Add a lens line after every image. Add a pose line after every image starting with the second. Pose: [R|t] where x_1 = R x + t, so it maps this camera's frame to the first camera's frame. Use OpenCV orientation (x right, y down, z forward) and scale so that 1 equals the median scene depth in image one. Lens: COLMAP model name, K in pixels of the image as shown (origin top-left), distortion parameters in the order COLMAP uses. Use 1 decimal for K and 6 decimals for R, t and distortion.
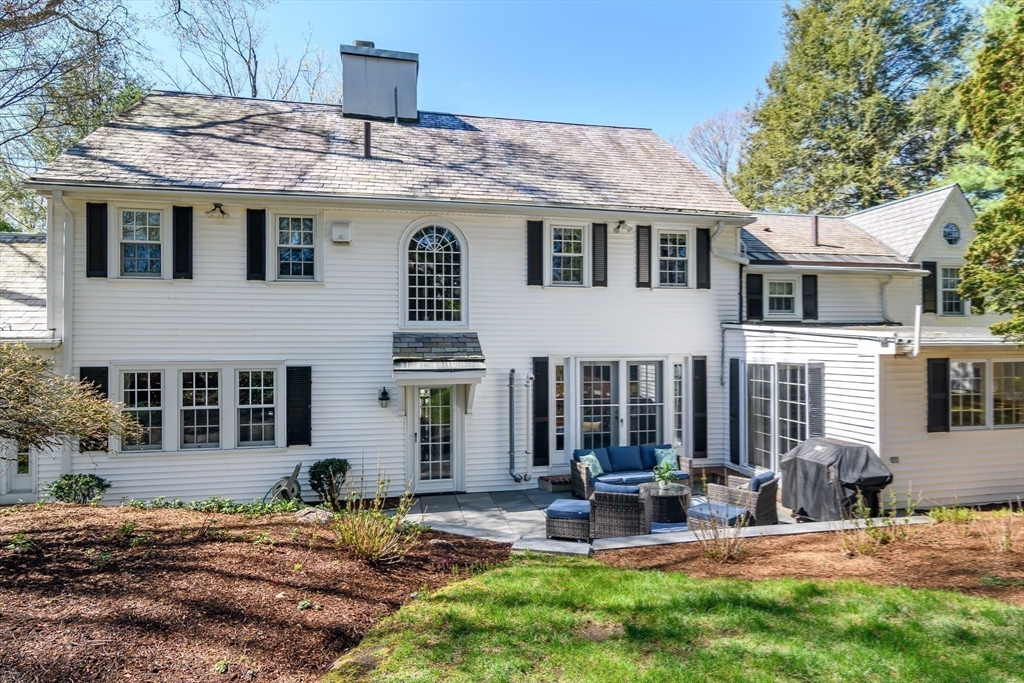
lens RADIAL K [[552.6, 0, 512.0], [0, 552.6, 341.5], [0, 0, 1]] dist [-0.002491, -0.000387]
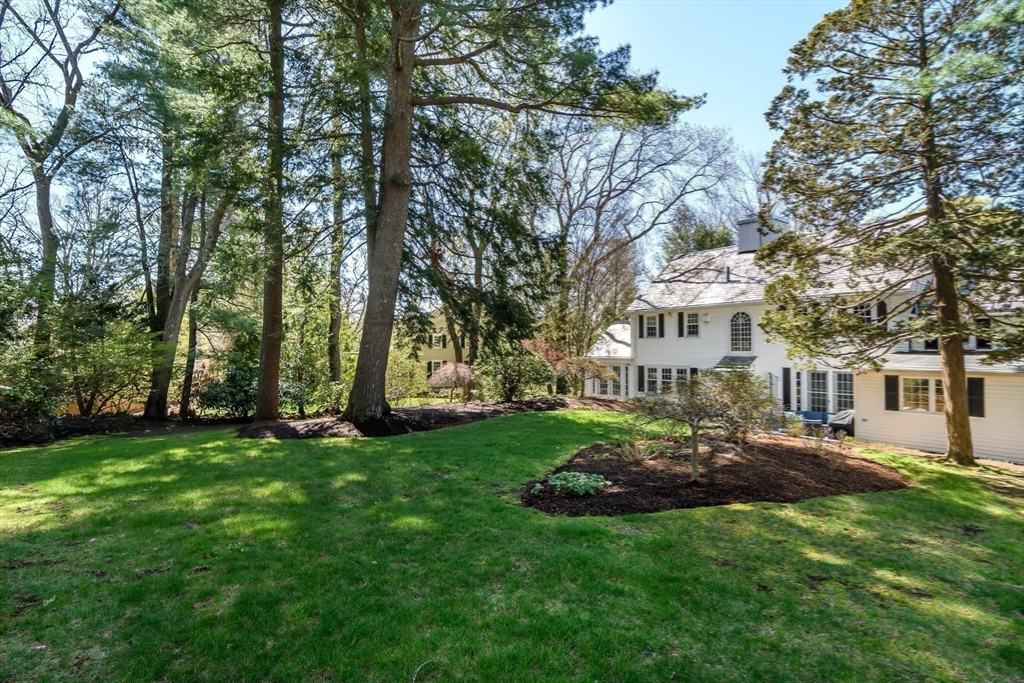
lens RADIAL K [[515.8, 0, 512.0], [0, 515.8, 341.5], [0, 0, 1]] dist [-0.000228, -0.000055]
pose [[0.428029, -0.013319, -0.903667, 1.457595], [0.011446, 0.999891, -0.009316, -0.069497], [0.903693, -0.006356, 0.428135, -0.861421]]
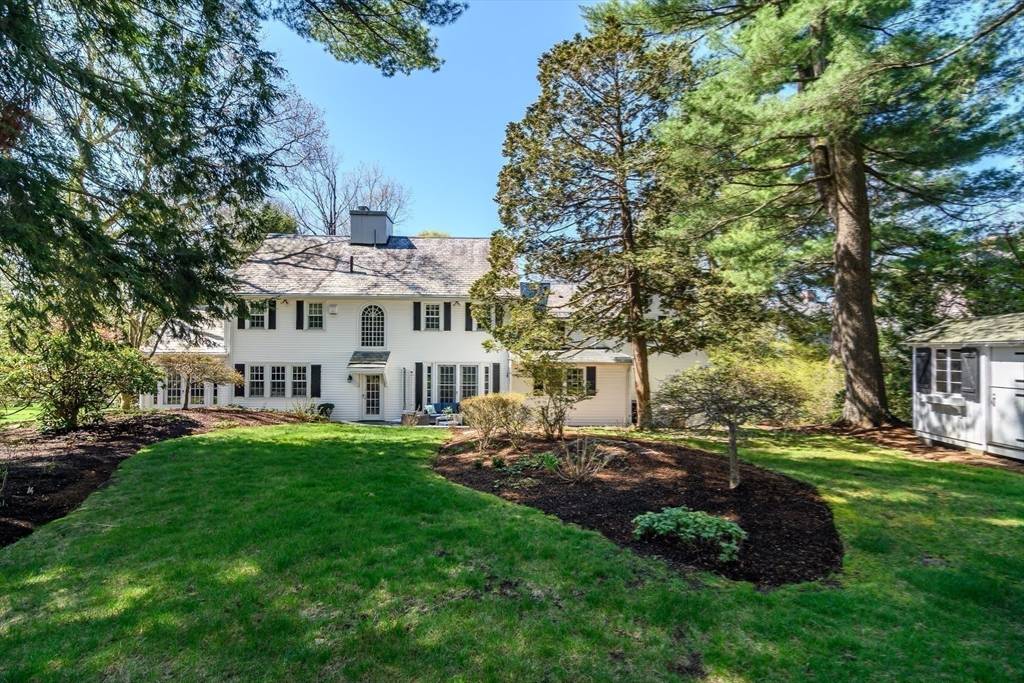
lens RADIAL K [[499.4, 0, 512.0], [0, 499.4, 341.5], [0, 0, 1]] dist [-0.000504, -0.000099]
pose [[0.986242, 0.009994, -0.165003, 0.776486], [-0.009752, 0.999950, 0.002276, -0.067240], [0.165018, -0.000635, 0.986290, -0.961613]]
